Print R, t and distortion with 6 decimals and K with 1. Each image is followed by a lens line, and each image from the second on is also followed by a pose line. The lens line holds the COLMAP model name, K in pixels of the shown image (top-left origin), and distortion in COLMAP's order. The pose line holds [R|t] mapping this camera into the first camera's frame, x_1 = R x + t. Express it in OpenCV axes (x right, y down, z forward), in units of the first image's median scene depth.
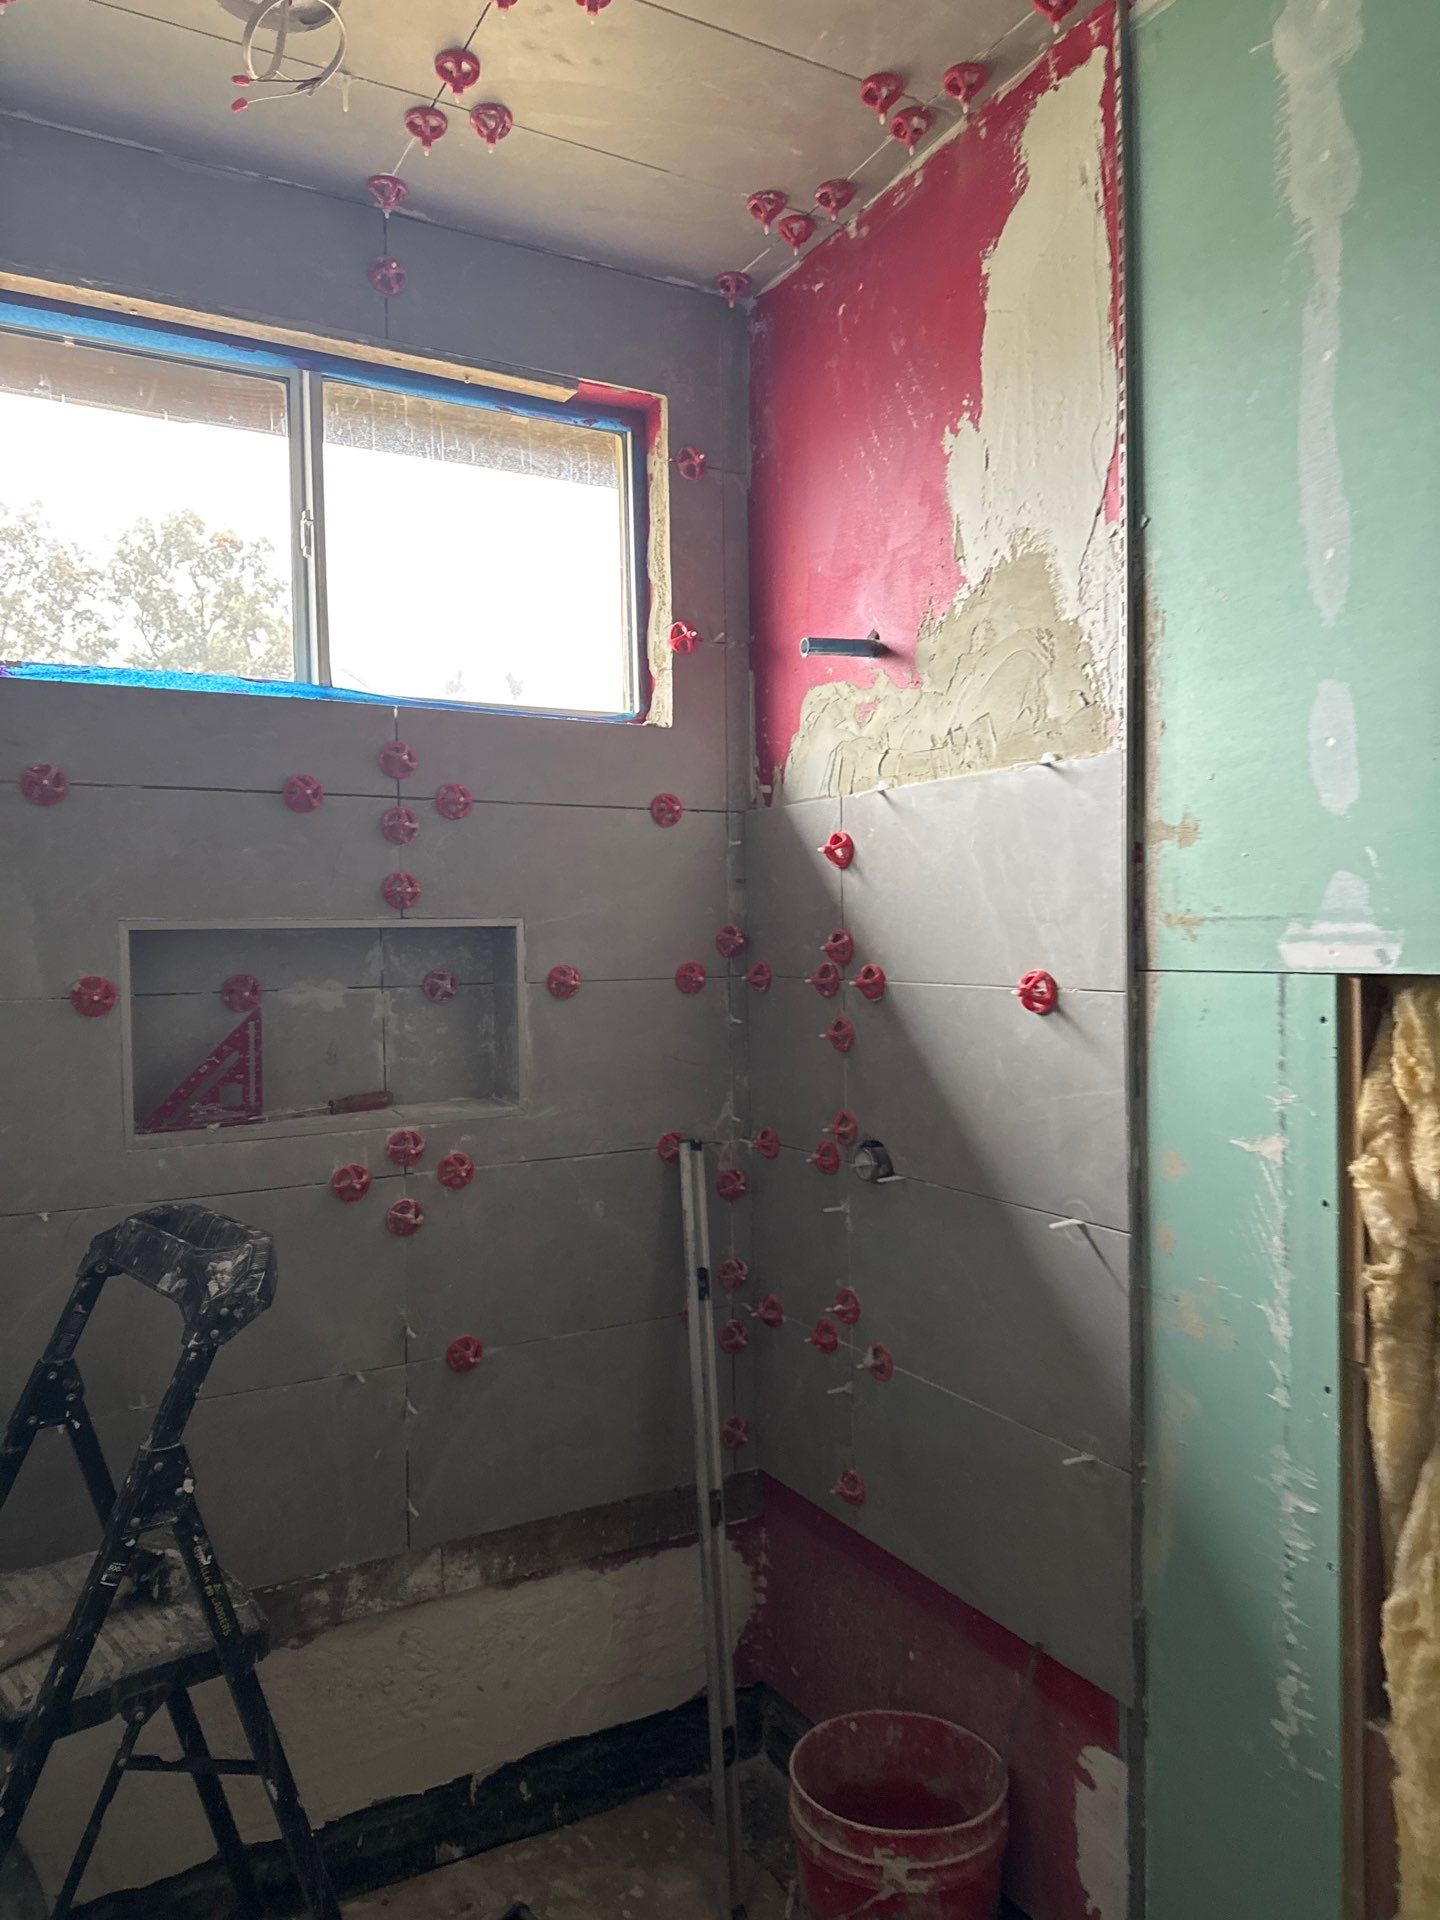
lens RADIAL K [[1332.7, 0, 731.1], [0, 1332.7, 960.0], [0, 0, 1]] dist [0.016879, -0.039522]
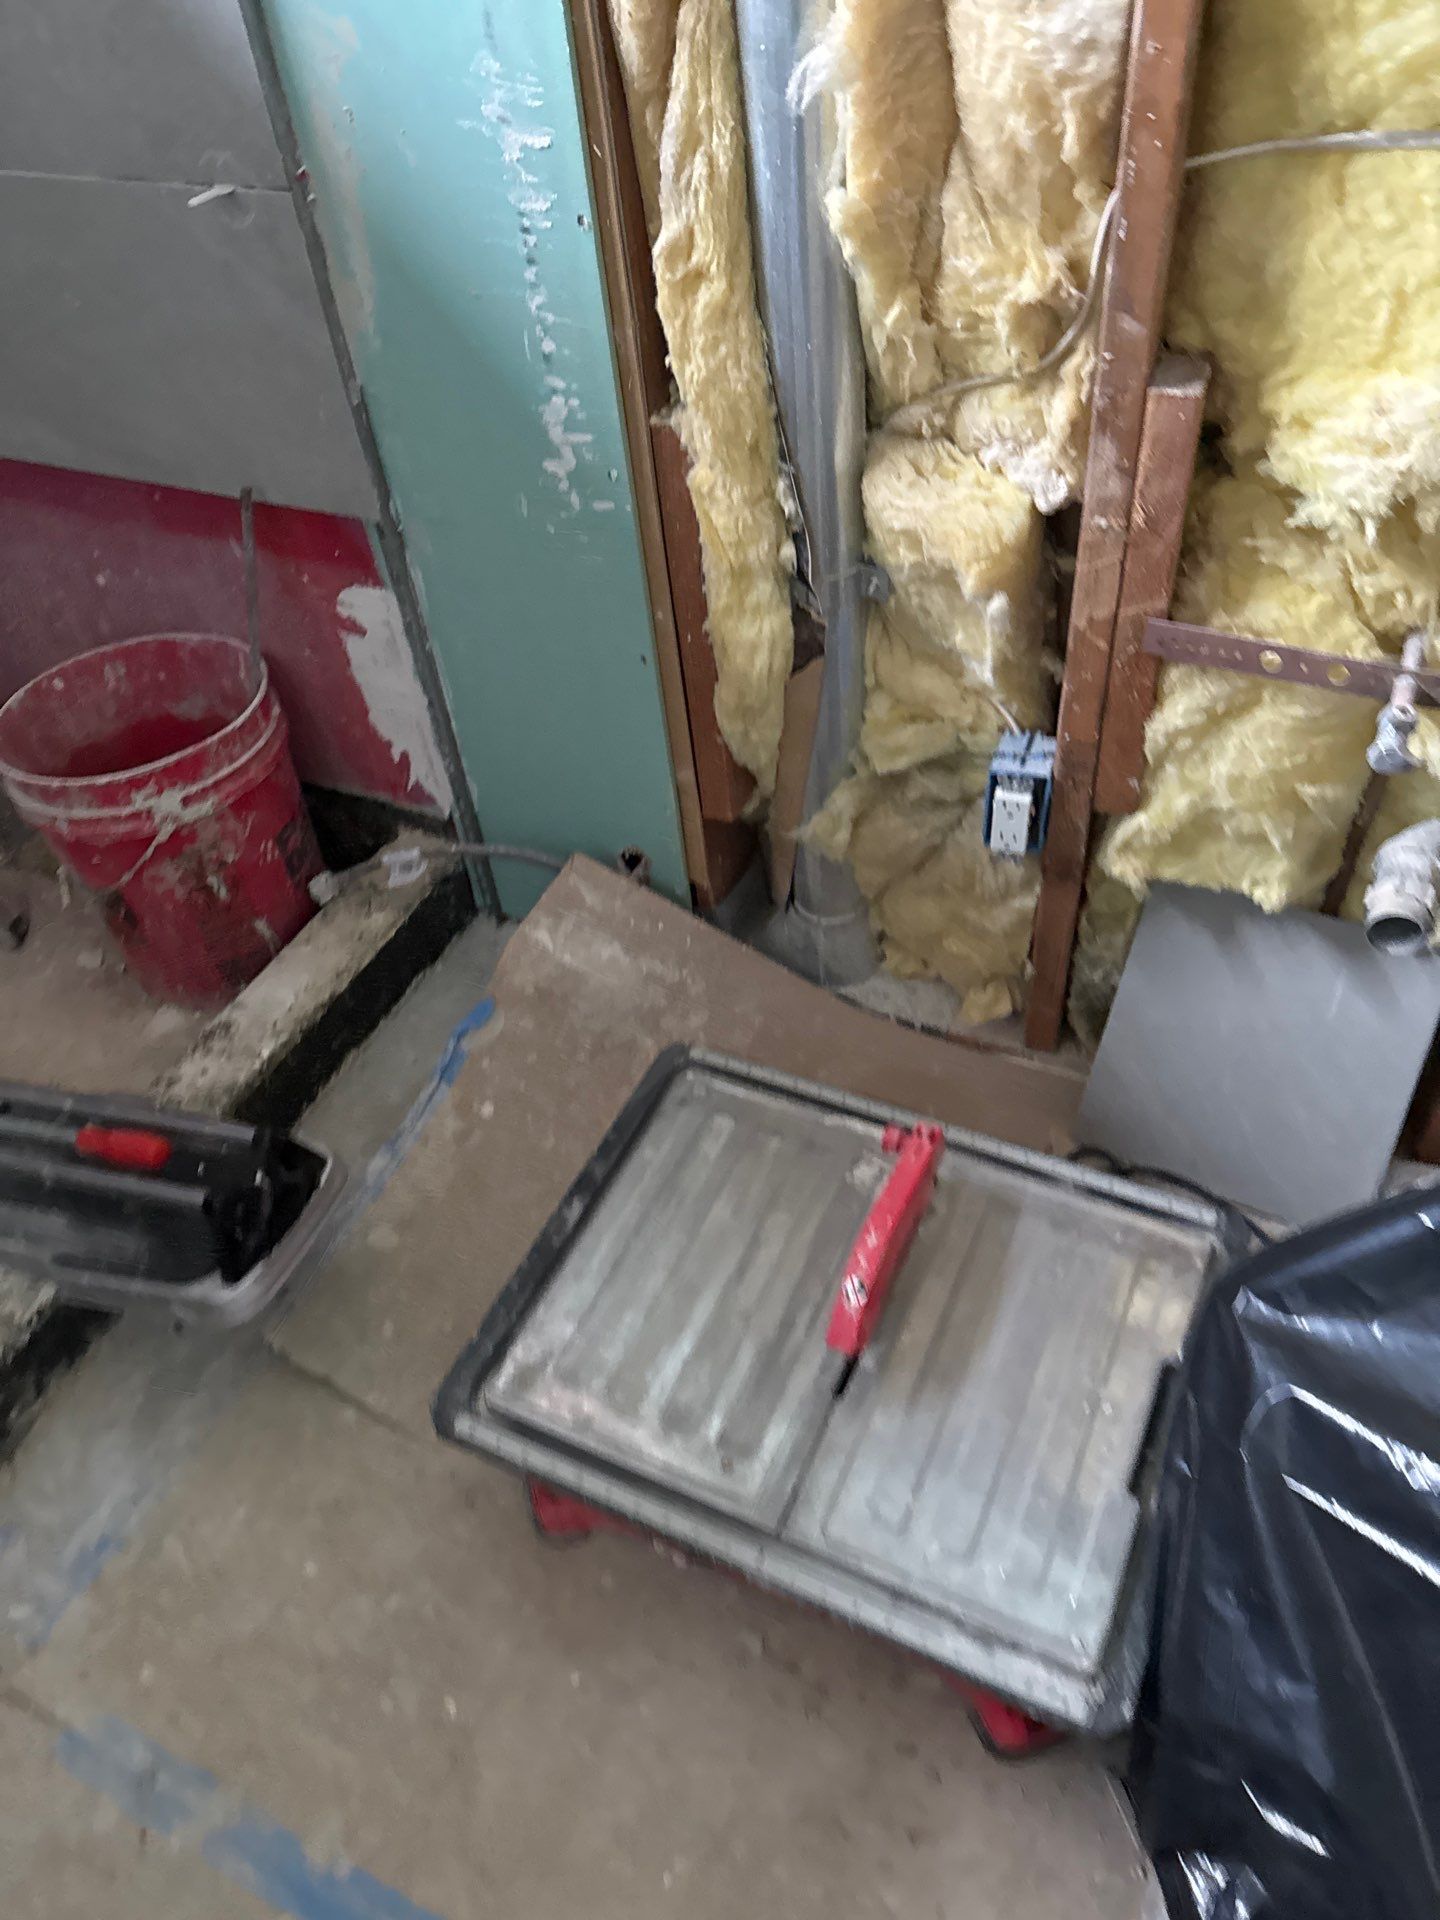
lens RADIAL K [[1332.7, 0, 741.2], [0, 1332.7, 953.2], [0, 0, 1]] dist [0.016879, -0.039522]
pose [[0.813867, -0.438262, 0.381505, 0.054715], [0.065953, 0.722013, 0.688729, 0.195141], [-0.577295, -0.535373, 0.616527, 0.226895]]
